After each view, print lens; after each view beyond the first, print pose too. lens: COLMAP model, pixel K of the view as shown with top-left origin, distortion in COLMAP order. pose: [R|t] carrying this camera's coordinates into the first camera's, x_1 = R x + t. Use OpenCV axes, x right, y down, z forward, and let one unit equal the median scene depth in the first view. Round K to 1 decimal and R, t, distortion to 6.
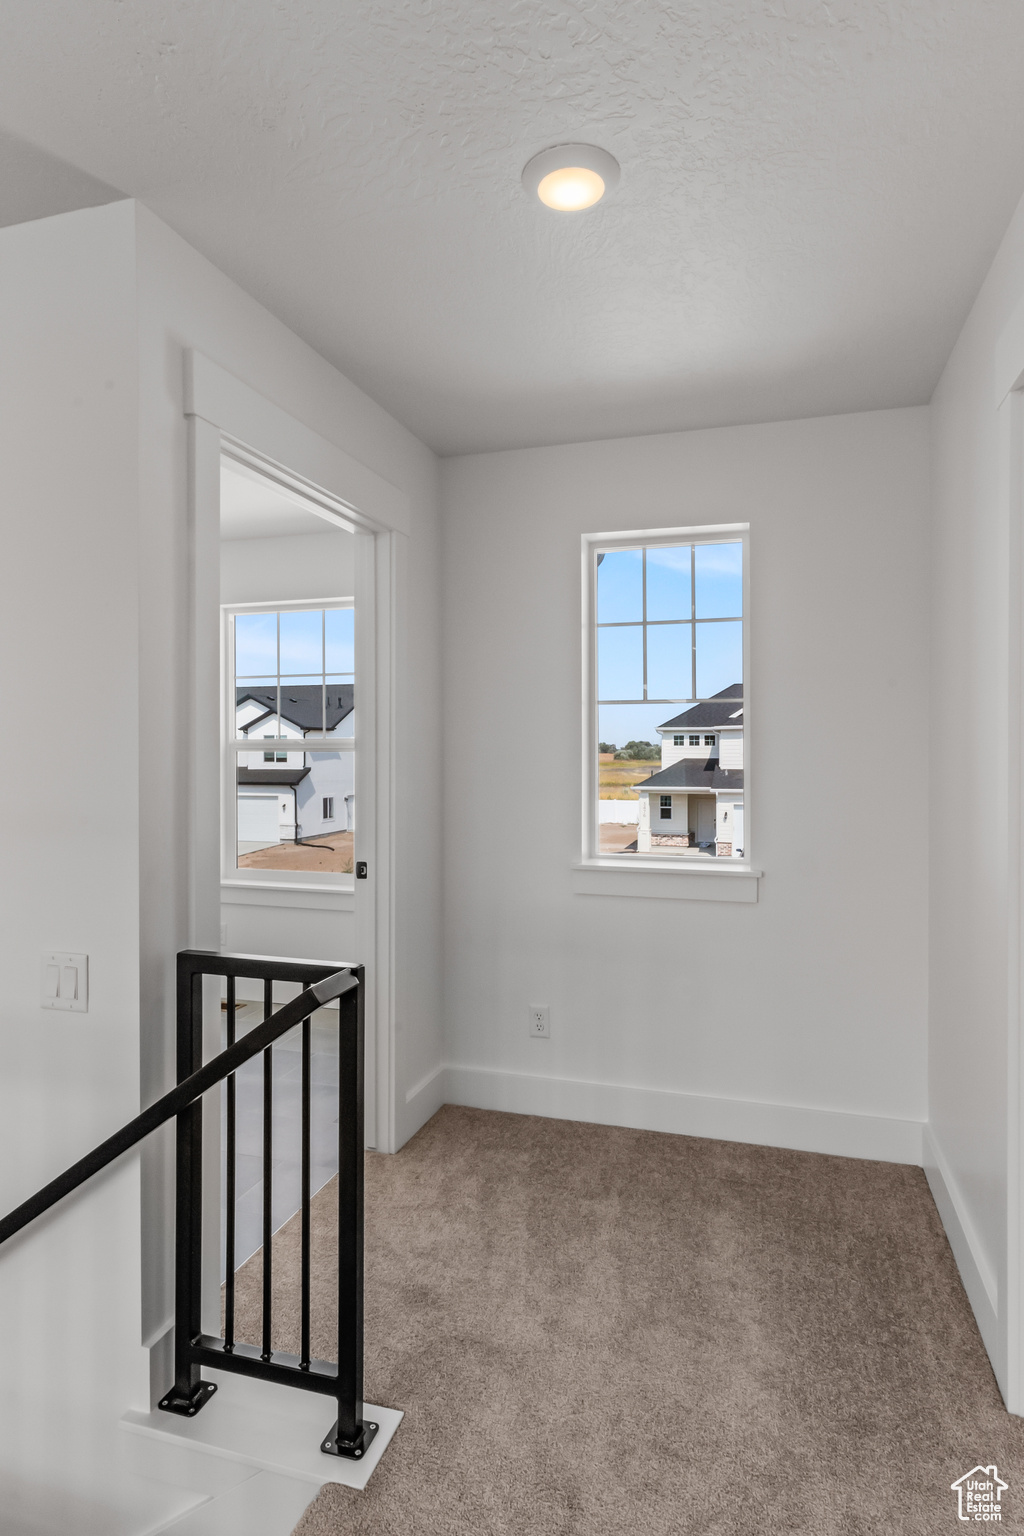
lens RADIAL K [[854.2, 0, 512.0], [0, 854.2, 768.0], [0, 0, 1]] dist [-0.000926, 0.001468]
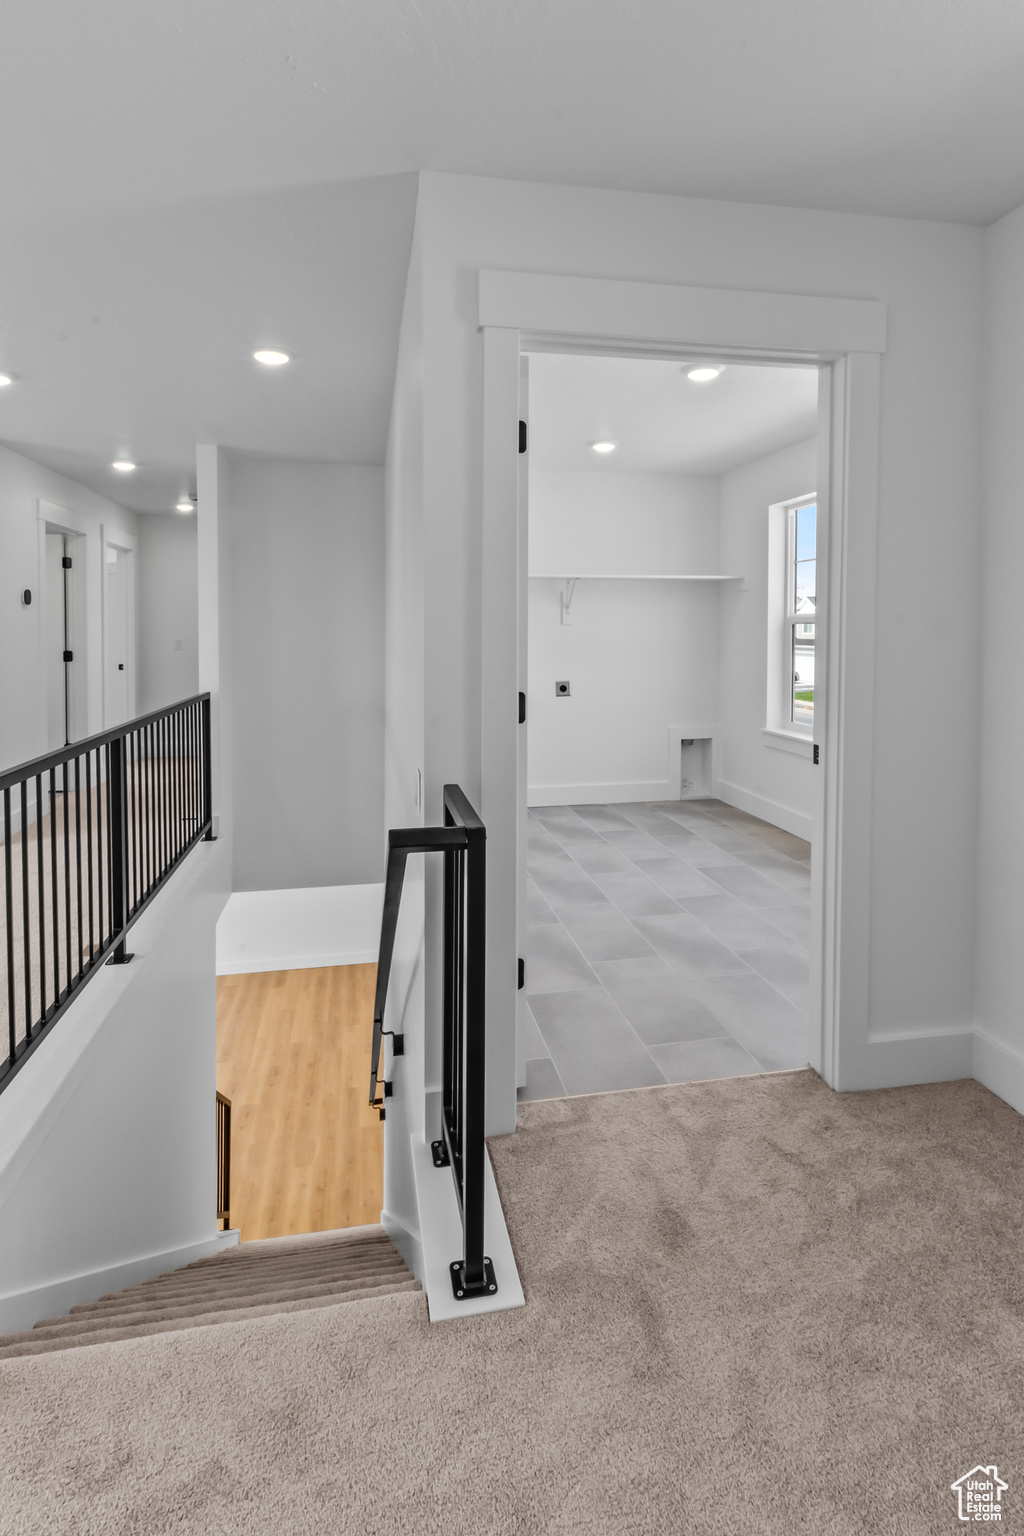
lens RADIAL K [[759.8, 0, 508.5], [0, 759.8, 655.0], [0, 0, 1]] dist [0.003717, 0.001113]
pose [[0.468066, 0.036355, -0.882946, 0.430667], [-0.018970, 0.999337, 0.031091, -0.001416], [0.883490, 0.002197, 0.468445, 0.418488]]
